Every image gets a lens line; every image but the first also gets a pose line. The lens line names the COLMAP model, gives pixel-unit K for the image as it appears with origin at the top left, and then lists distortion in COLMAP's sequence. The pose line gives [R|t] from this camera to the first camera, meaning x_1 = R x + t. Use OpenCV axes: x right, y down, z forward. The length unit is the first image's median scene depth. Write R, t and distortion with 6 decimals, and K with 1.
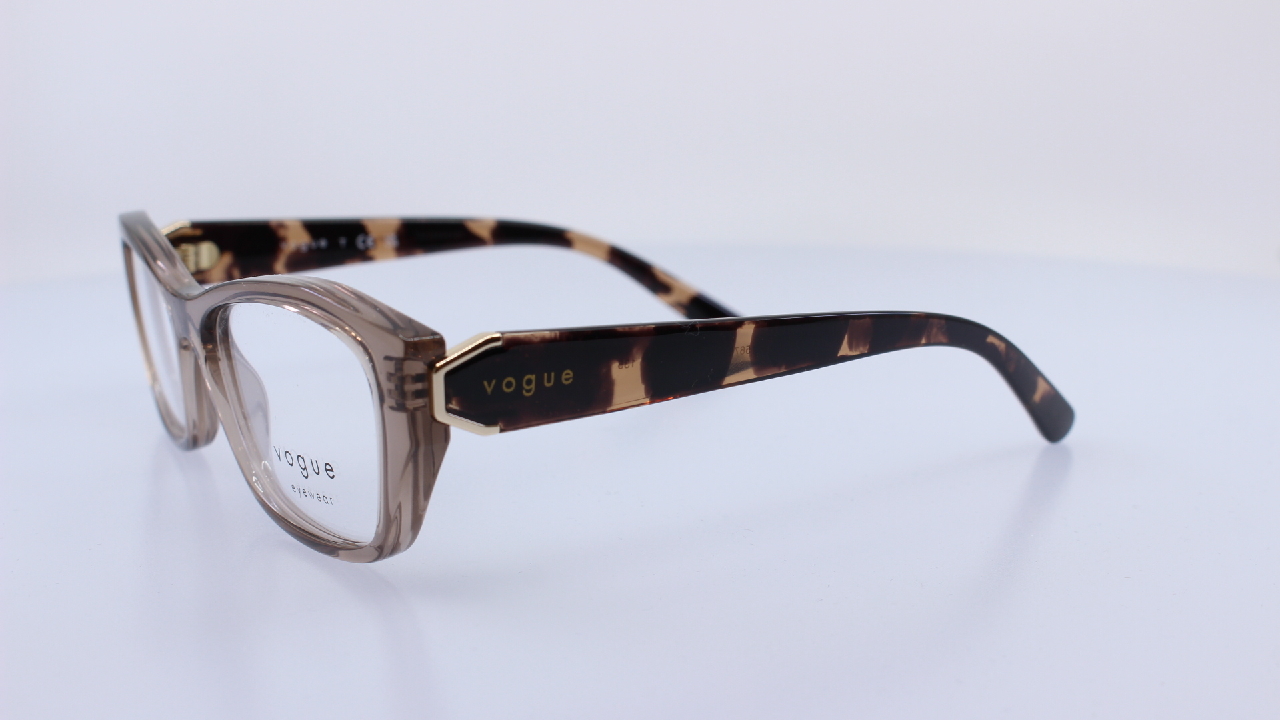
lens RADIAL K [[1702.9, 0, 633.5], [0, 1702.9, 362.6], [0, 0, 1]] dist [-0.008344, 0.000000]
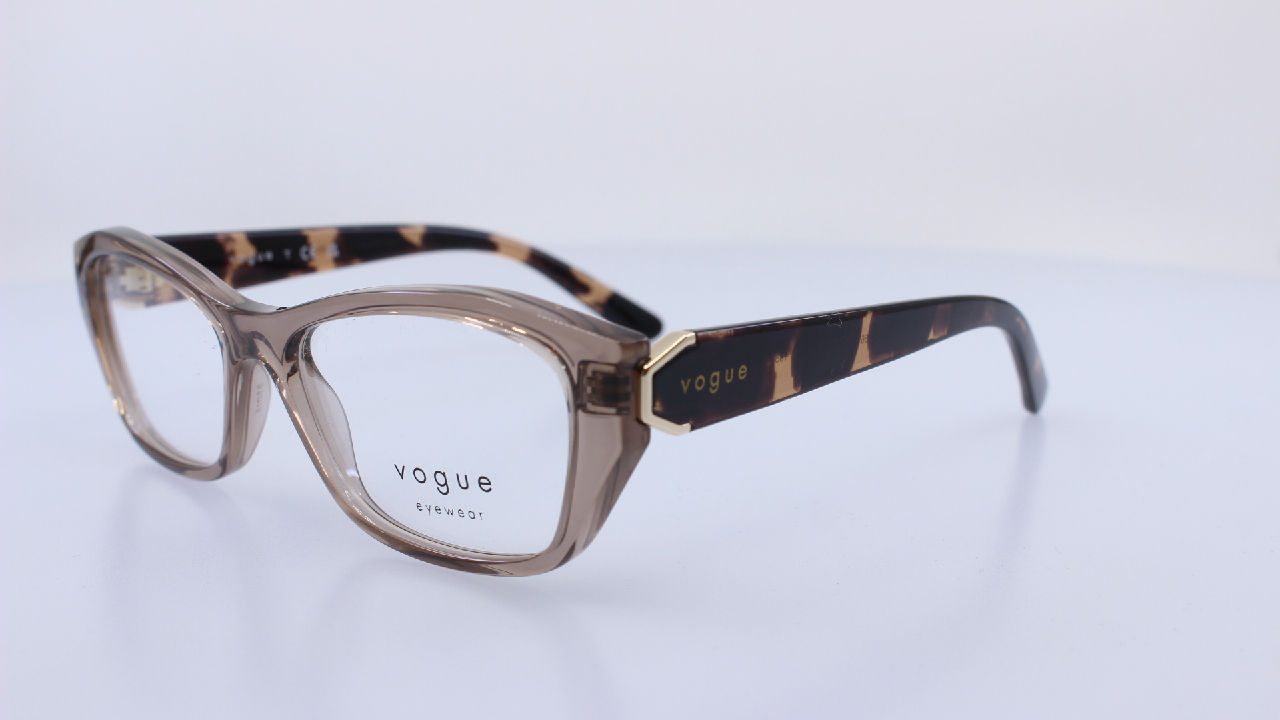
lens RADIAL K [[1702.9, 0, 651.2], [0, 1702.9, 353.6], [0, 0, 1]] dist [-0.008344, 0.000000]
pose [[0.960928, -0.053813, 0.271517, -0.303554], [0.055815, 0.998441, 0.000351, -0.005032], [-0.271112, 0.014817, 0.962434, 0.035130]]
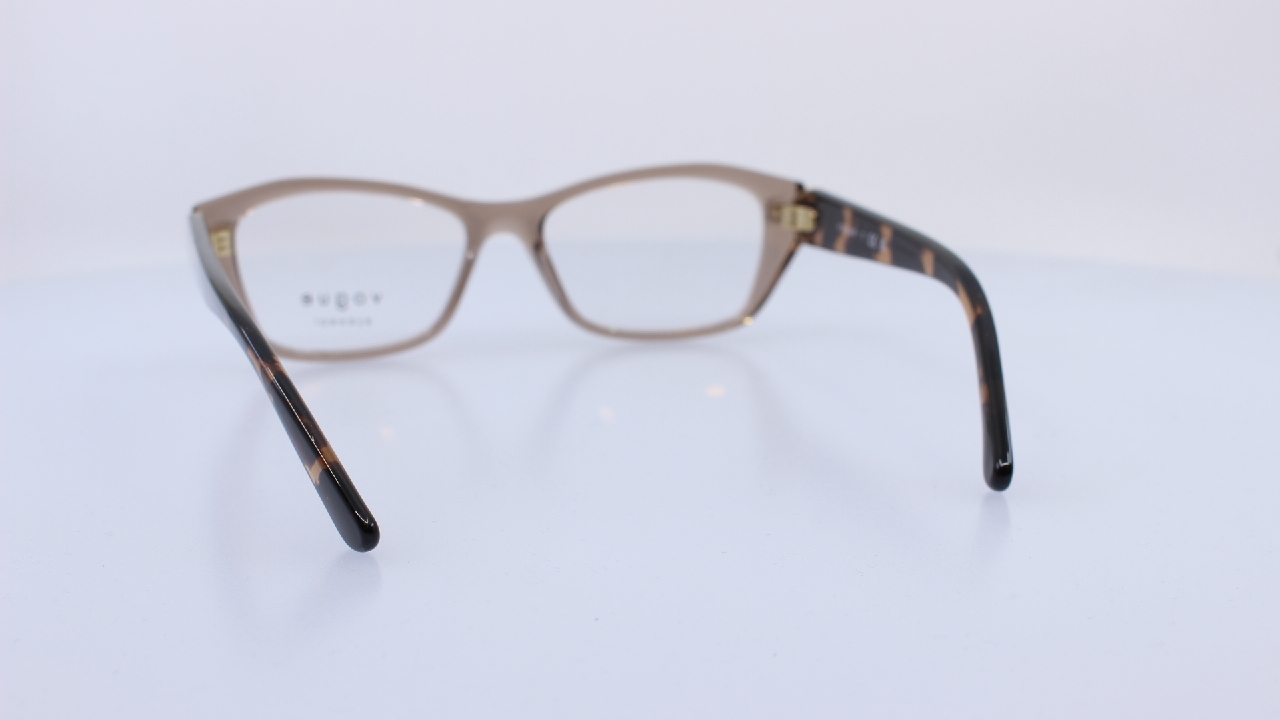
lens RADIAL K [[1702.9, 0, 651.8], [0, 1702.9, 360.4], [0, 0, 1]] dist [-0.008344, 0.000000]
pose [[-0.267563, 0.202468, -0.942028, 1.055439], [-0.195294, 0.945986, 0.258788, -0.303401], [0.943541, 0.253215, -0.213570, 1.429879]]
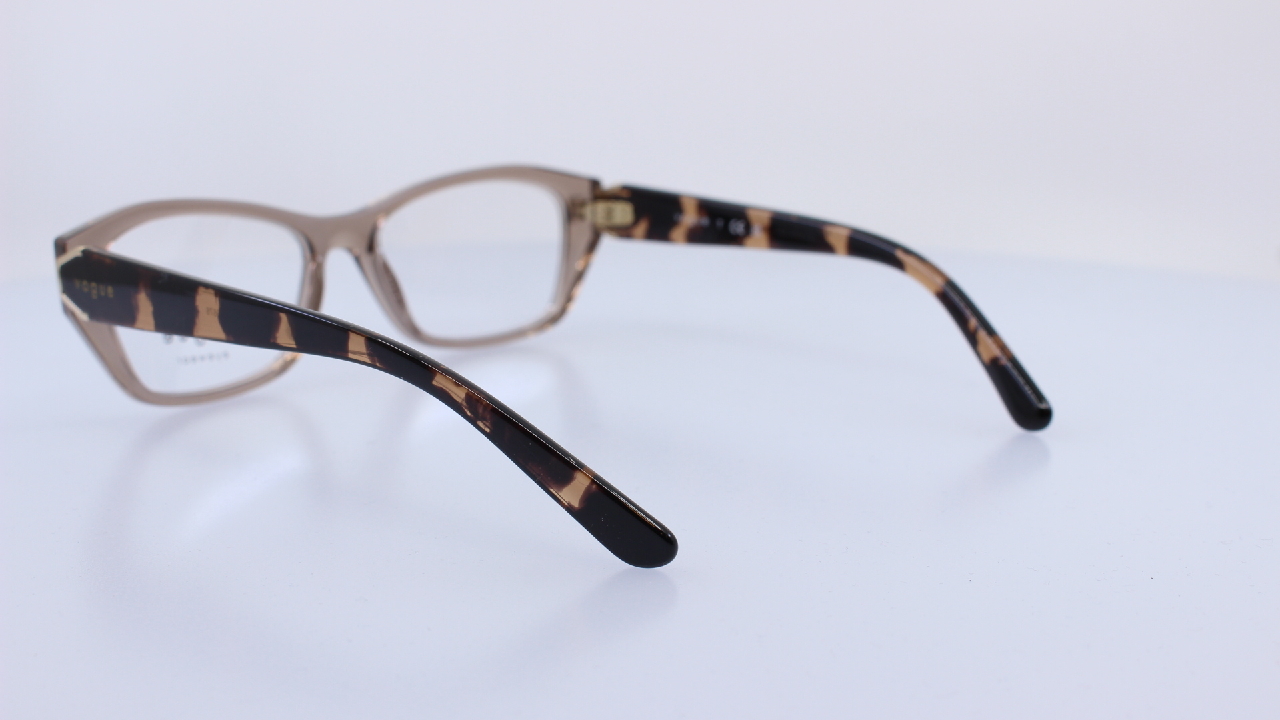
lens RADIAL K [[1702.9, 0, 645.2], [0, 1702.9, 354.7], [0, 0, 1]] dist [-0.008344, 0.000000]
pose [[0.250153, 0.199198, -0.947493, 1.078233], [-0.196525, 0.968682, 0.151767, -0.184061], [0.948051, 0.148241, 0.281466, 0.855884]]
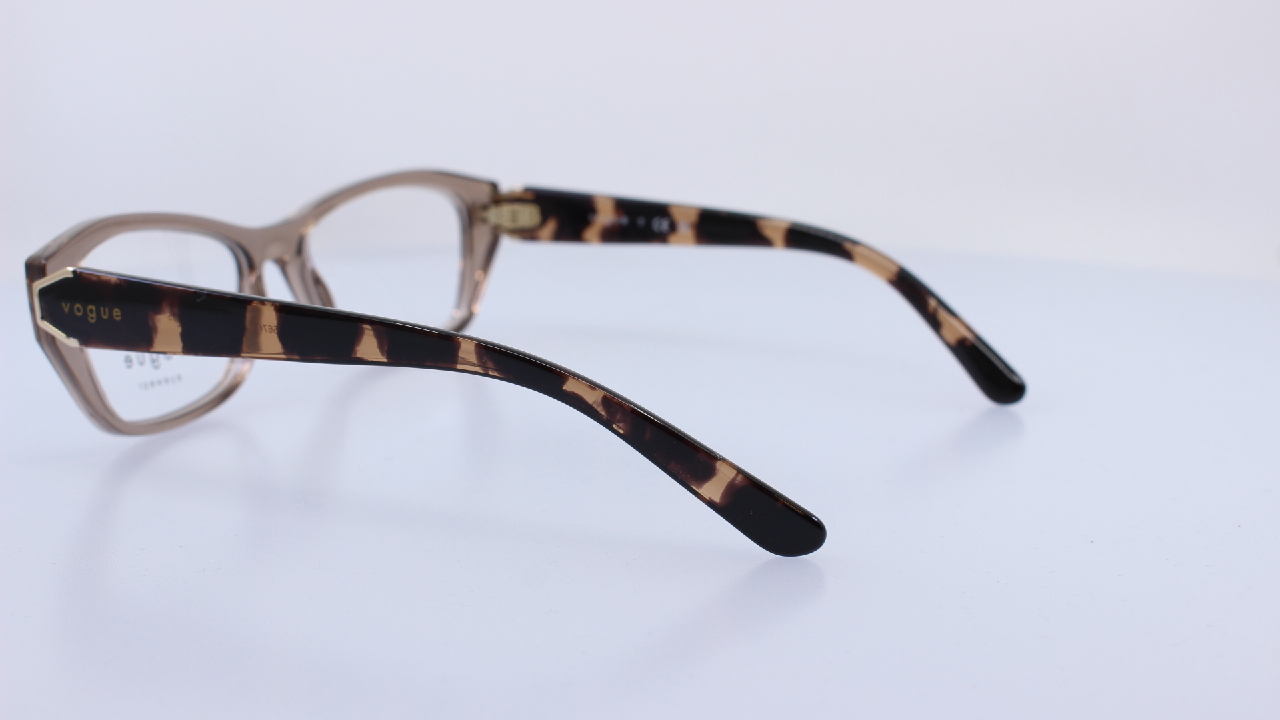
lens RADIAL K [[1702.9, 0, 637.9], [0, 1702.9, 363.8], [0, 0, 1]] dist [-0.008344, 0.000000]
pose [[0.489380, 0.182589, -0.852742, 0.975229], [-0.176869, 0.978295, 0.107969, -0.126534], [0.853947, 0.097985, 0.511052, 0.585455]]
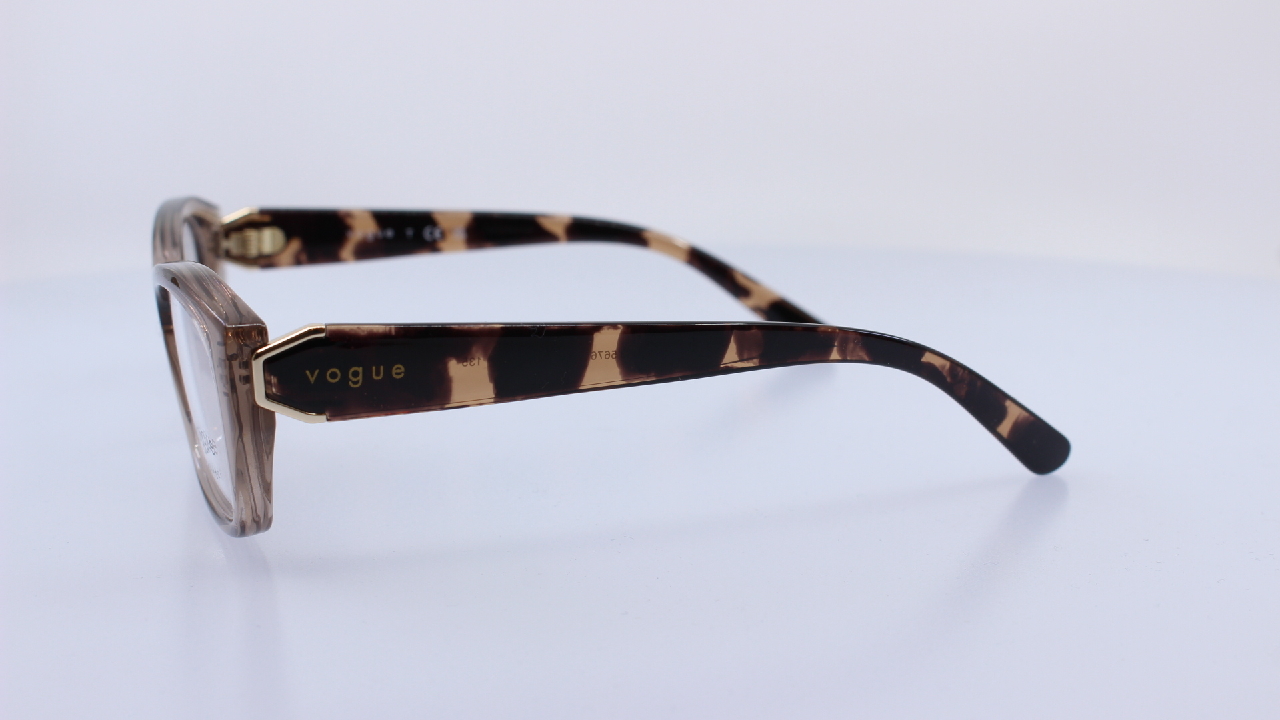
lens RADIAL K [[1702.9, 0, 632.7], [0, 1702.9, 361.9], [0, 0, 1]] dist [-0.008344, 0.000000]
pose [[0.963839, 0.055163, -0.260715, 0.300875], [-0.054658, 0.998463, 0.009194, -0.011866], [0.260821, 0.005389, 0.965372, 0.044284]]
